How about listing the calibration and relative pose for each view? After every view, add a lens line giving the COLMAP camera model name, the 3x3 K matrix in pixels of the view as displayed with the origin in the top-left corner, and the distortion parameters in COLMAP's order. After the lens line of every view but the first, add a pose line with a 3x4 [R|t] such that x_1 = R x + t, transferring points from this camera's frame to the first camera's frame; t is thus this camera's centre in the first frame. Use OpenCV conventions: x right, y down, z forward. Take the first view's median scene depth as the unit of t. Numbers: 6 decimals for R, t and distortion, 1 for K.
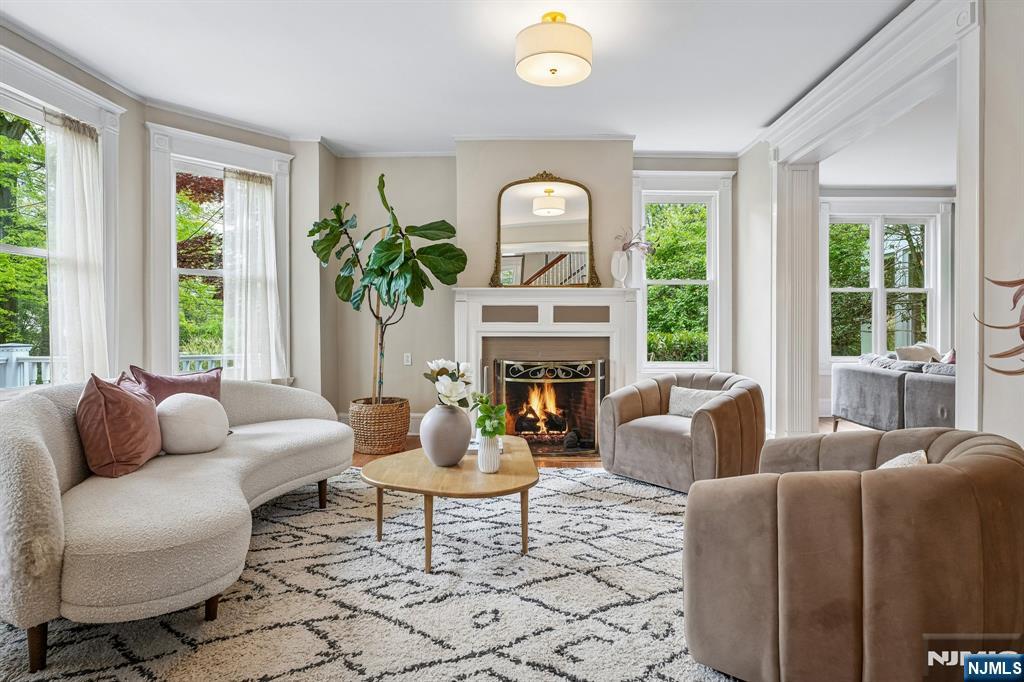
lens RADIAL K [[540.7, 0, 513.9], [0, 540.7, 334.4], [0, 0, 1]] dist [0.001908, 0.000241]
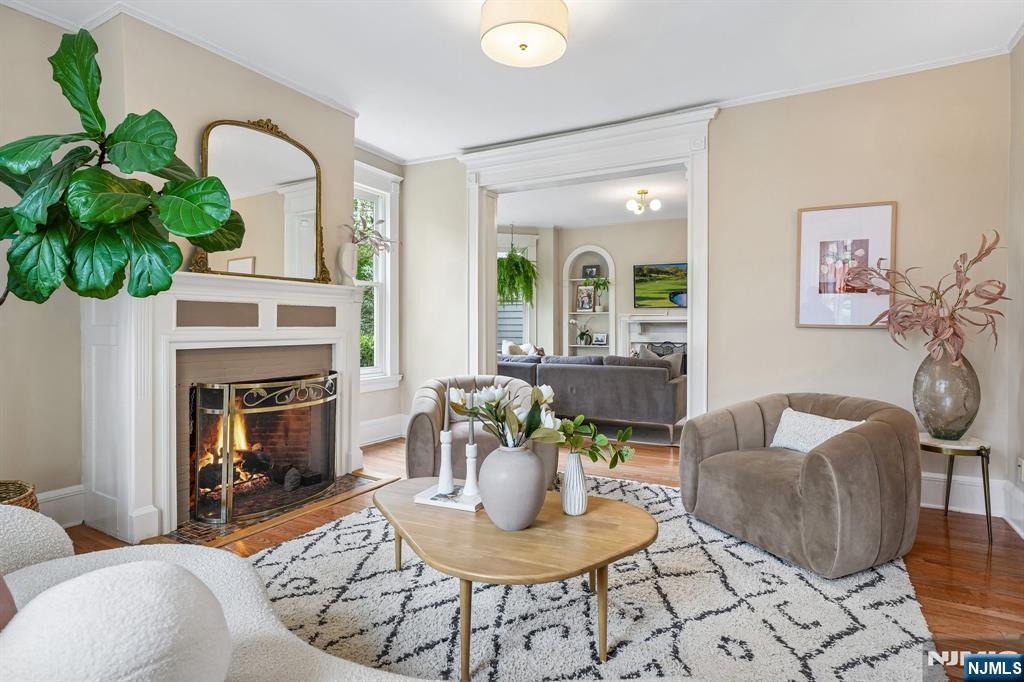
lens RADIAL K [[540.7, 0, 512.7], [0, 540.7, 336.8], [0, 0, 1]] dist [0.001908, 0.000241]
pose [[0.464879, -0.018485, 0.885181, -0.438626], [0.009593, 0.999829, 0.015841, -0.017327], [-0.885322, 0.001128, 0.464977, 0.371119]]
